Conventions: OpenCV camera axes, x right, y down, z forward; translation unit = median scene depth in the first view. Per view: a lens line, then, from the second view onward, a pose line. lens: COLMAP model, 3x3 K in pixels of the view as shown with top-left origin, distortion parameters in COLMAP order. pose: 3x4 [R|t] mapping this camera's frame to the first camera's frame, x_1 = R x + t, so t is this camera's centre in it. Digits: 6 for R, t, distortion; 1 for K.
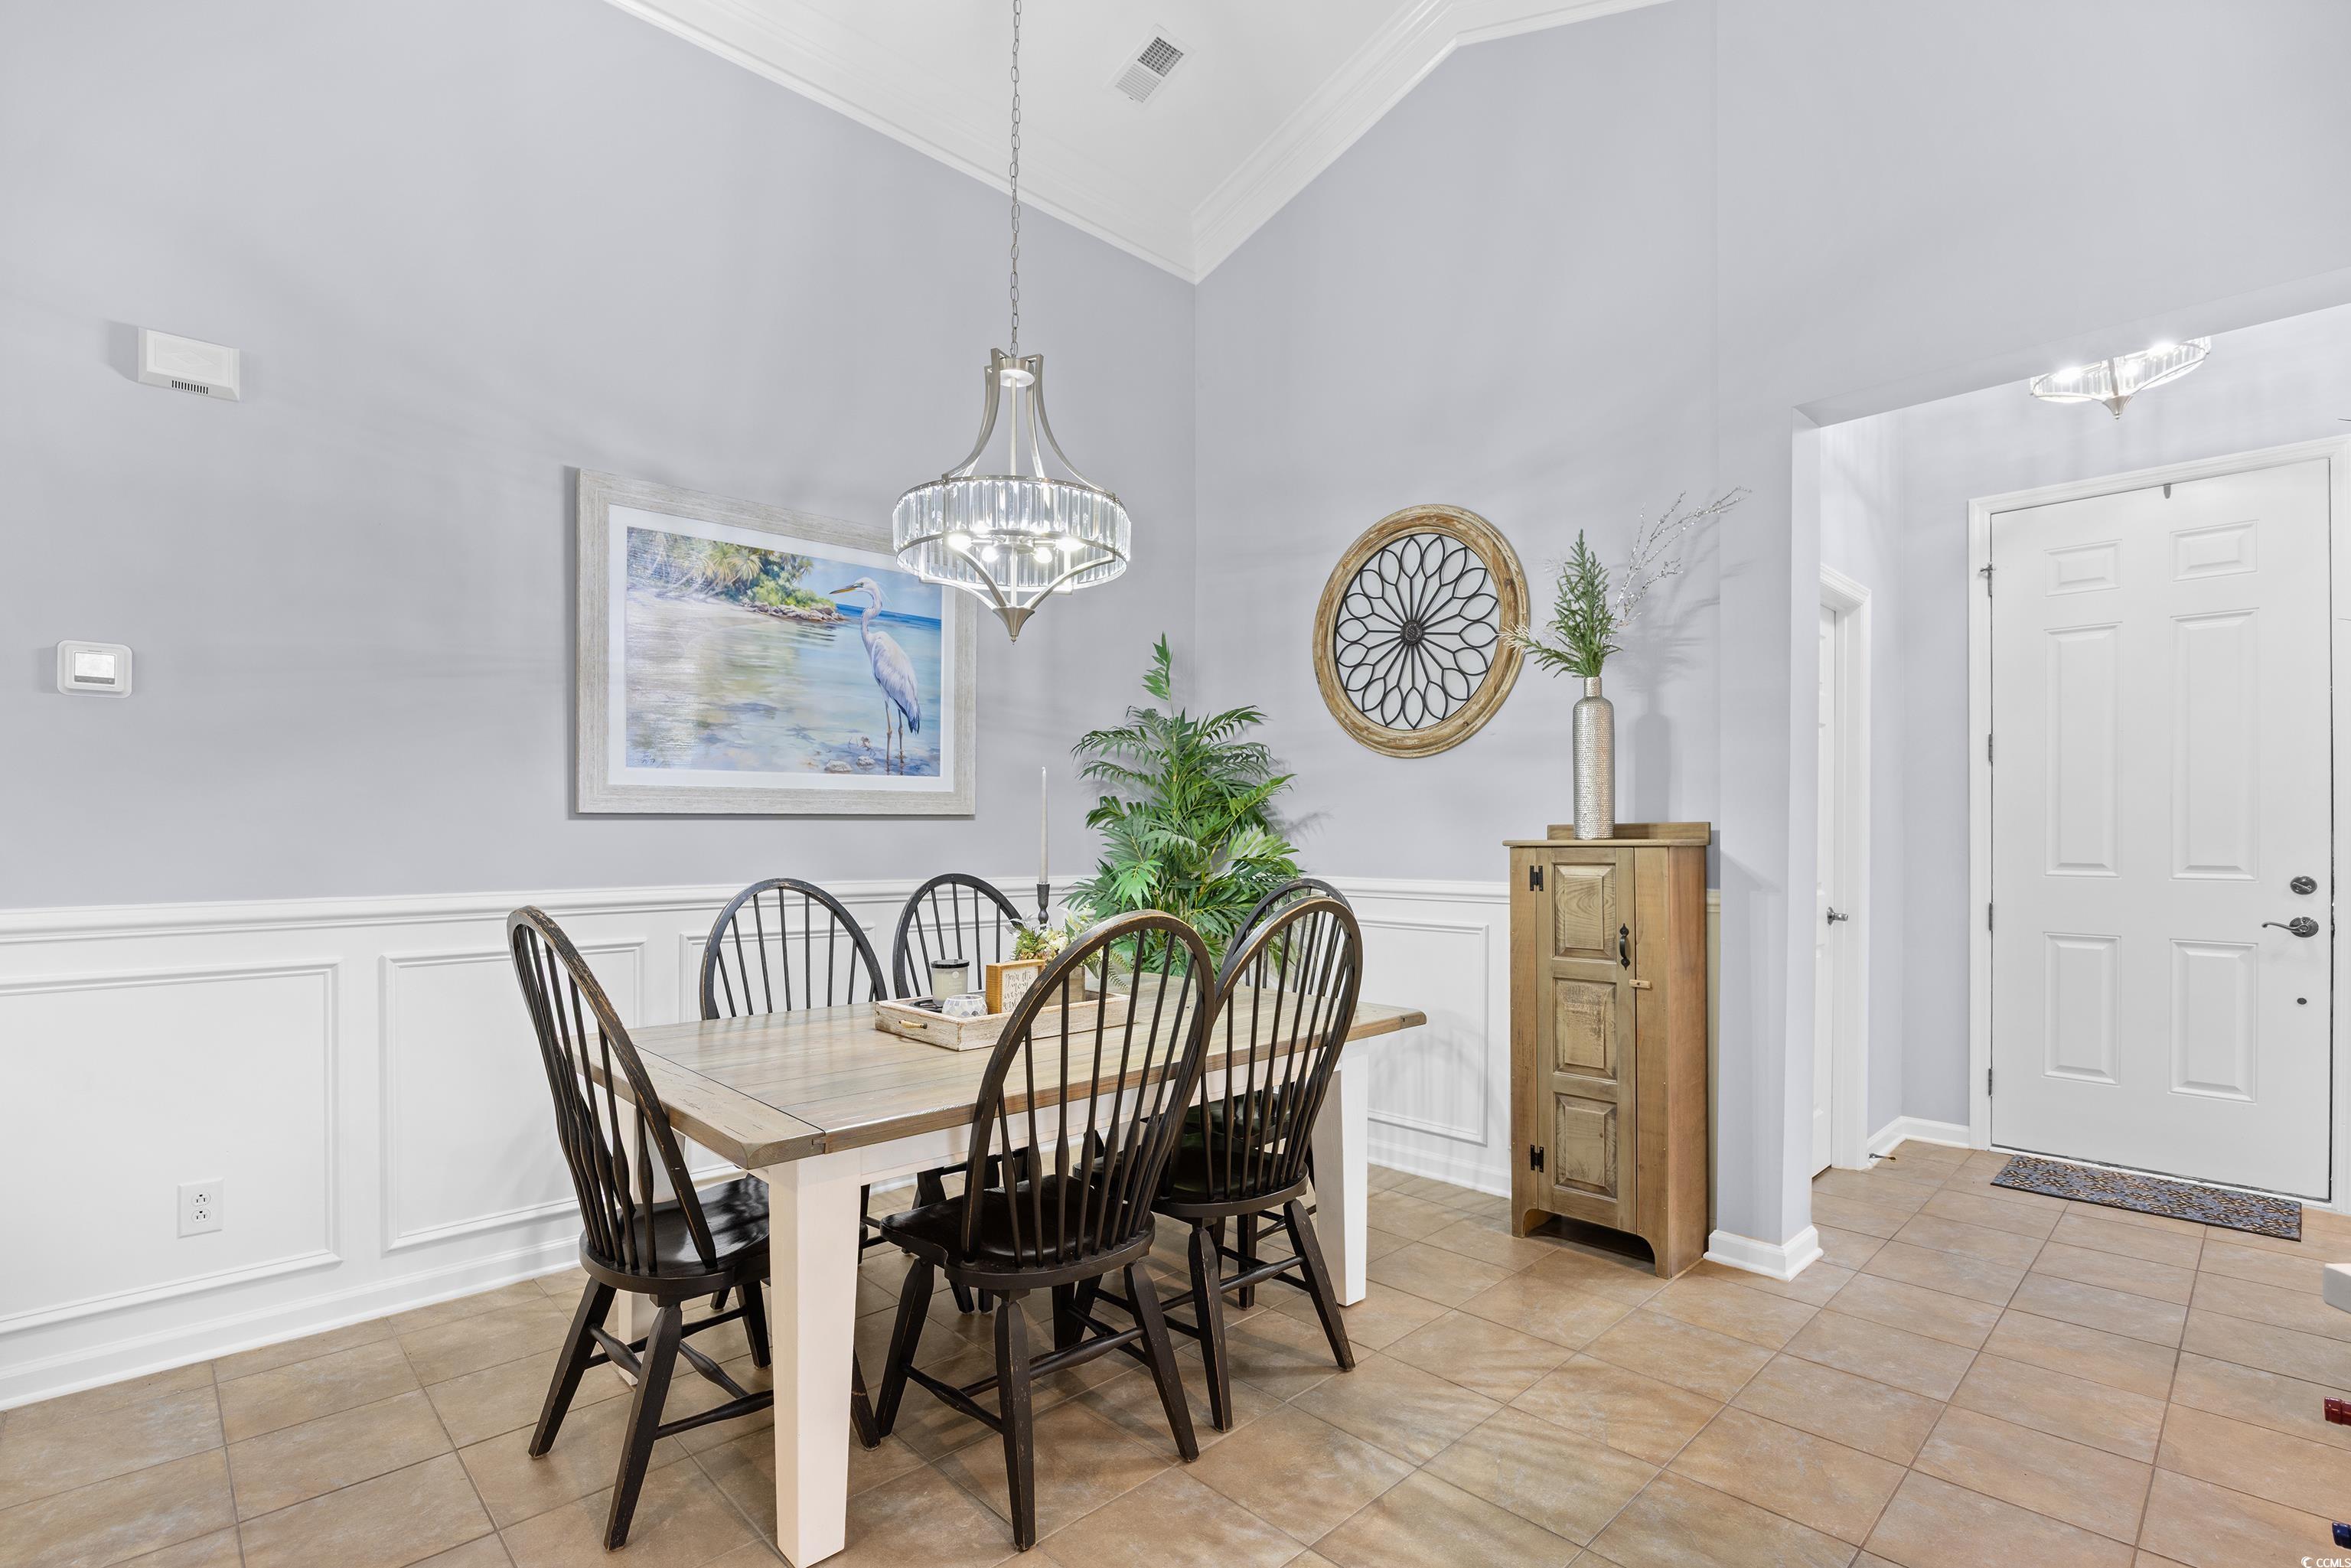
lens RADIAL K [[1096.4, 0, 1170.0], [0, 1096.4, 835.3], [0, 0, 1]] dist [-0.015975, 0.000839]
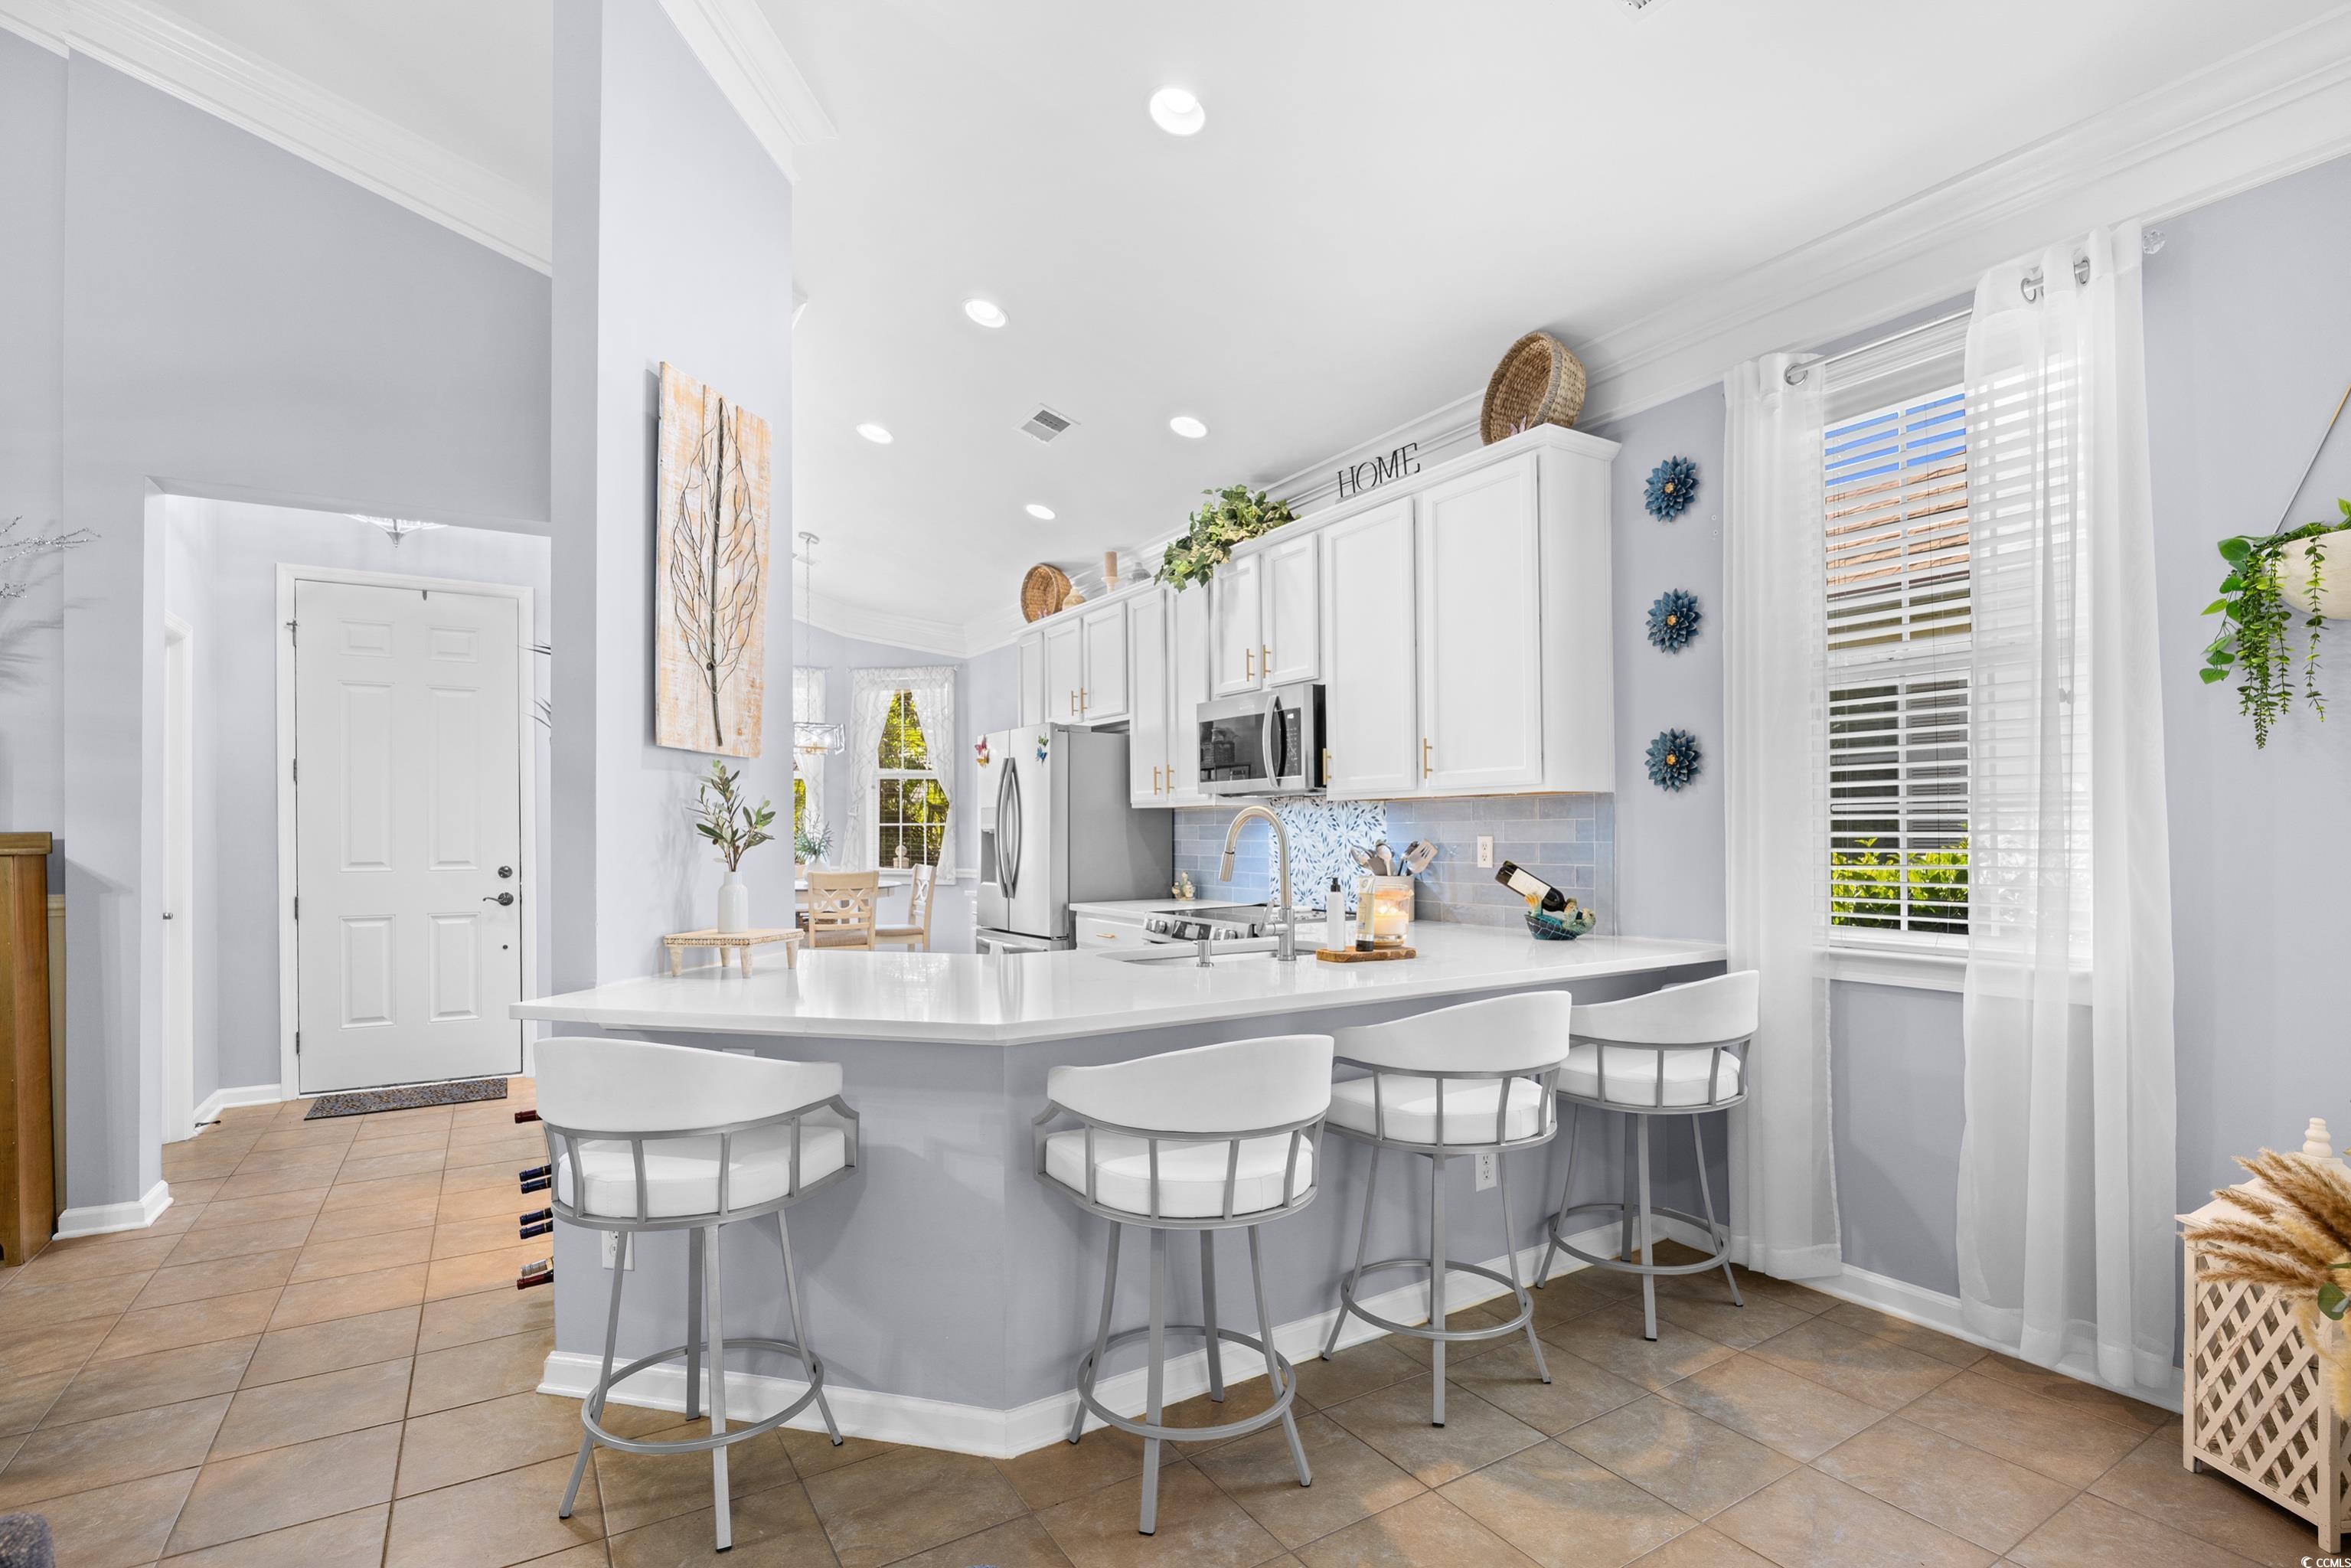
lens RADIAL K [[1111.1, 0, 1179.7], [0, 1111.1, 825.2], [0, 0, 1]] dist [-0.015716, 0.000718]
pose [[0.212229, 0.003145, 0.977215, -0.293683], [0.010202, 0.999933, -0.005433, -0.001986], [-0.977167, 0.011123, 0.212183, -0.284106]]
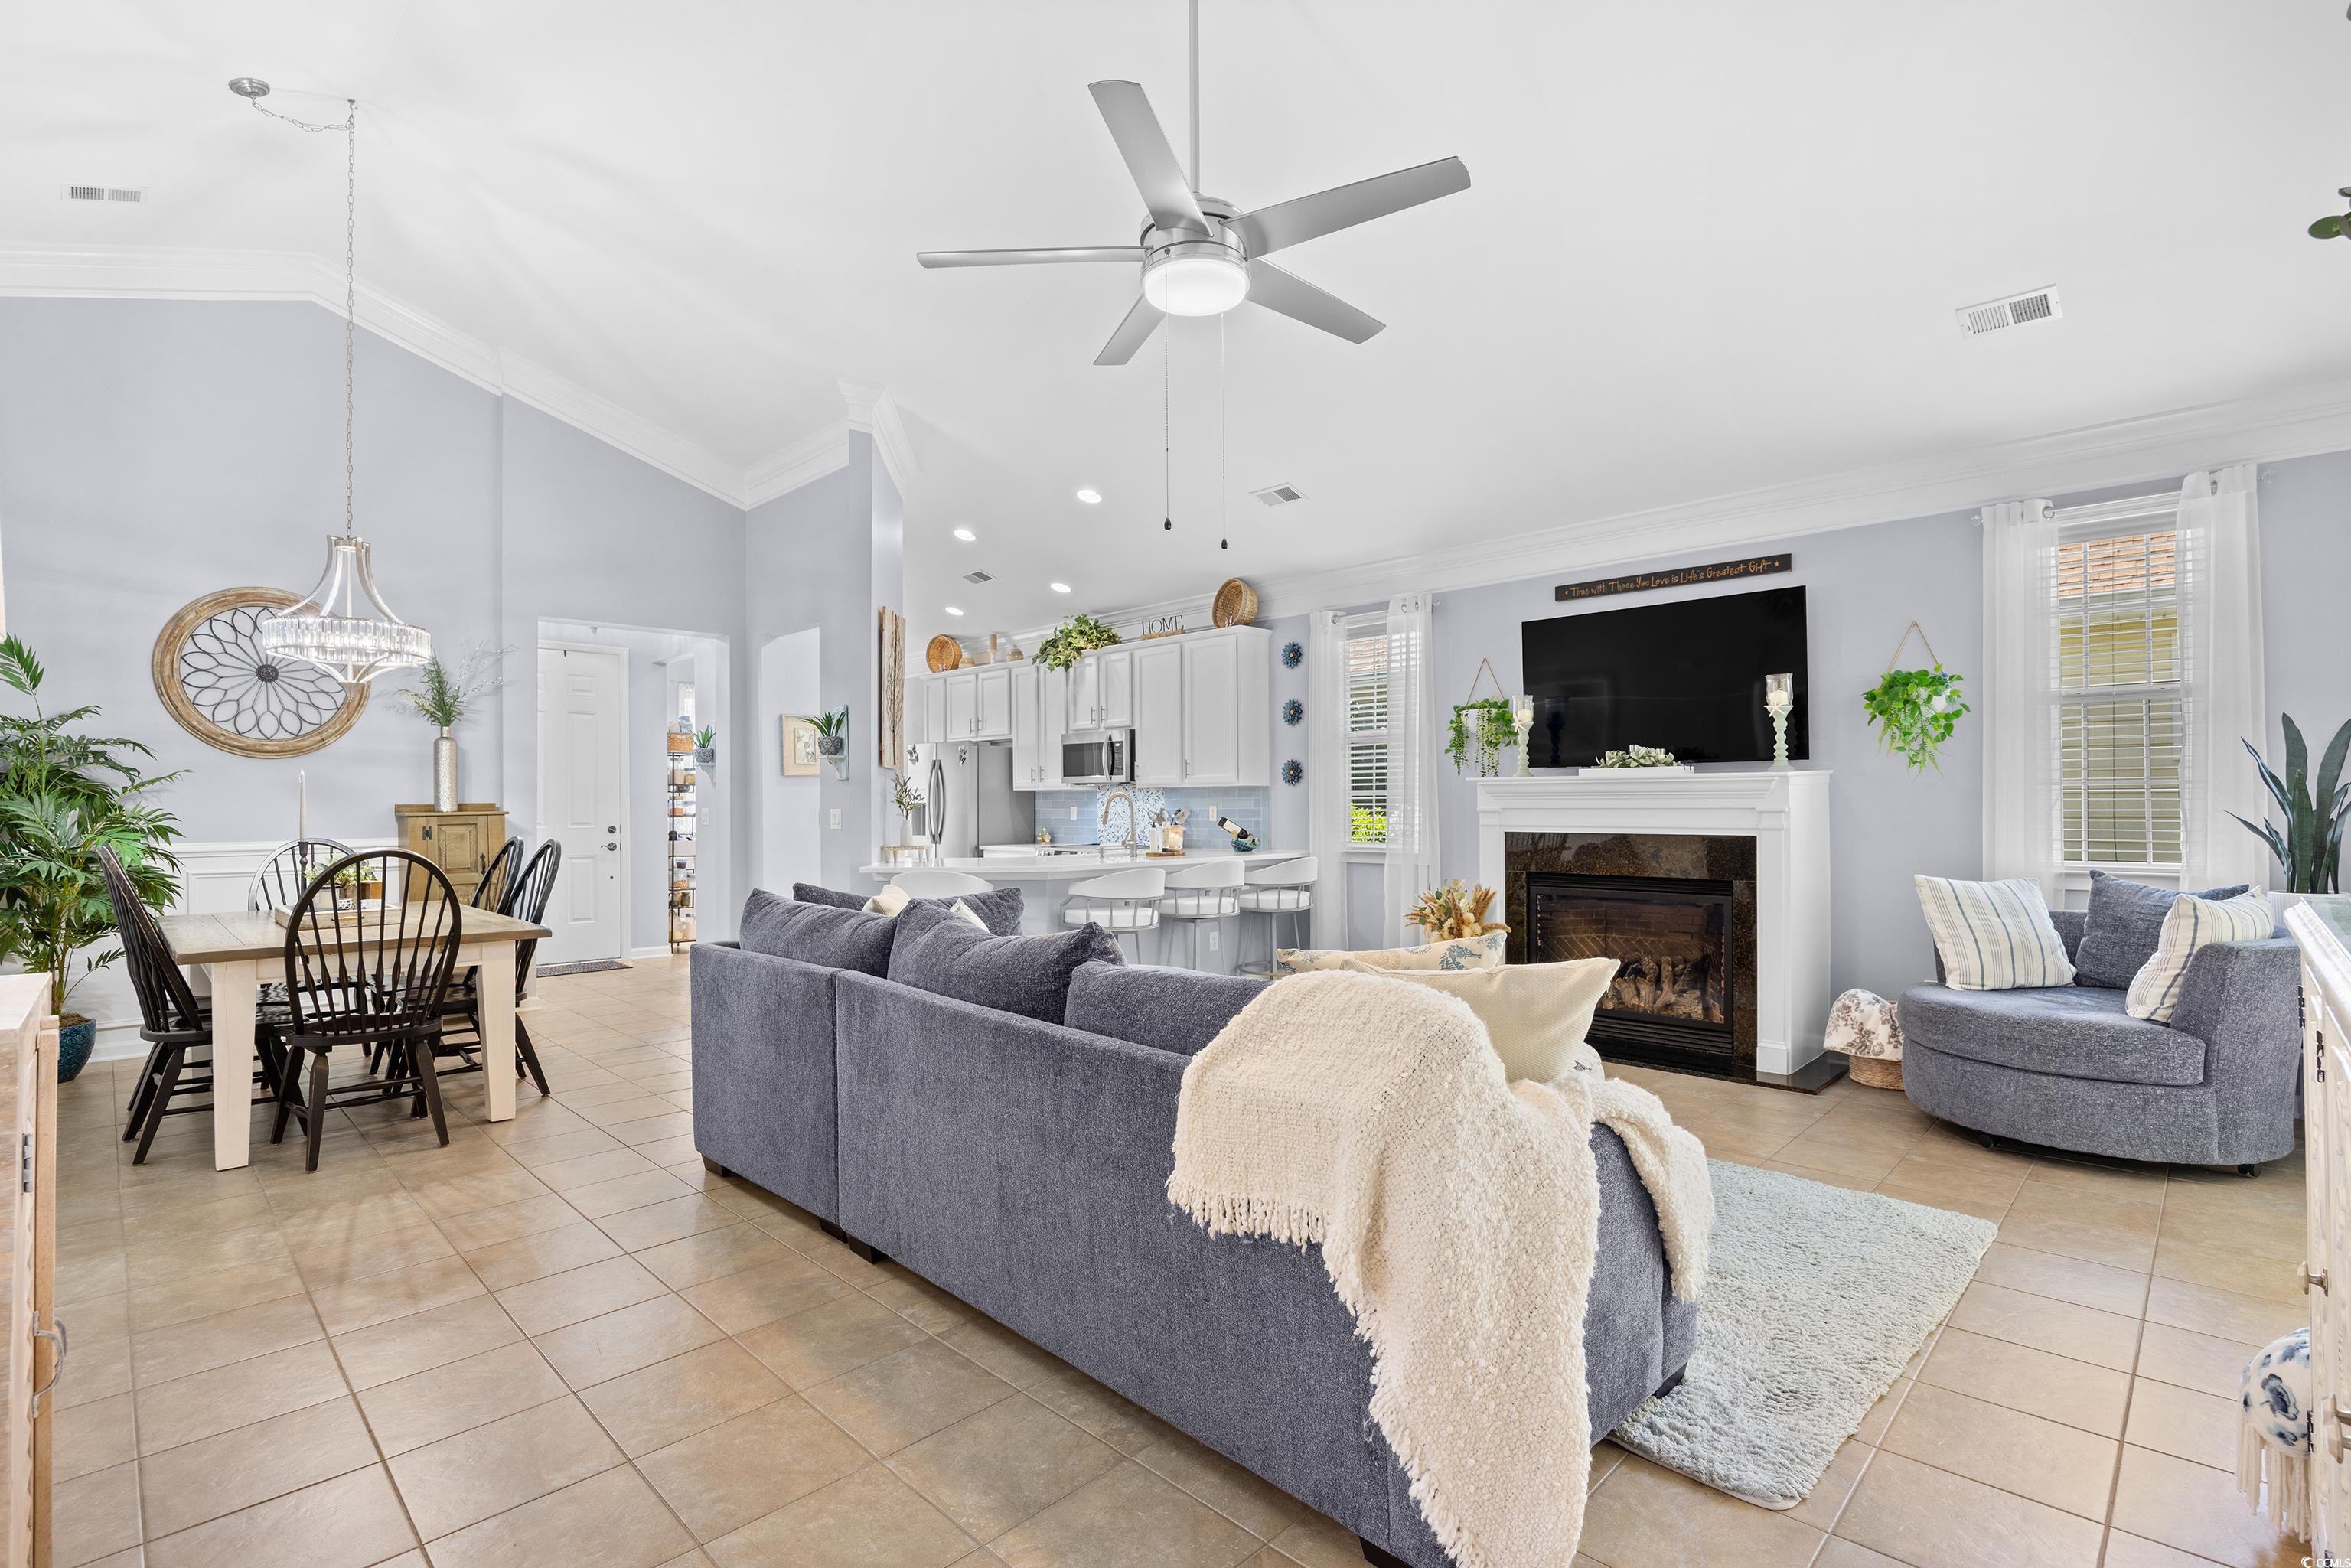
lens RADIAL K [[1082.3, 0, 1175.5], [0, 1082.3, 784.0], [0, 0, 1]] dist [-0.012252, 0.000461]
pose [[-0.023511, 0.019700, 0.999529, -1.432901], [0.009451, 0.999766, -0.019482, 0.003803], [-0.999679, 0.008988, -0.023692, -0.212945]]
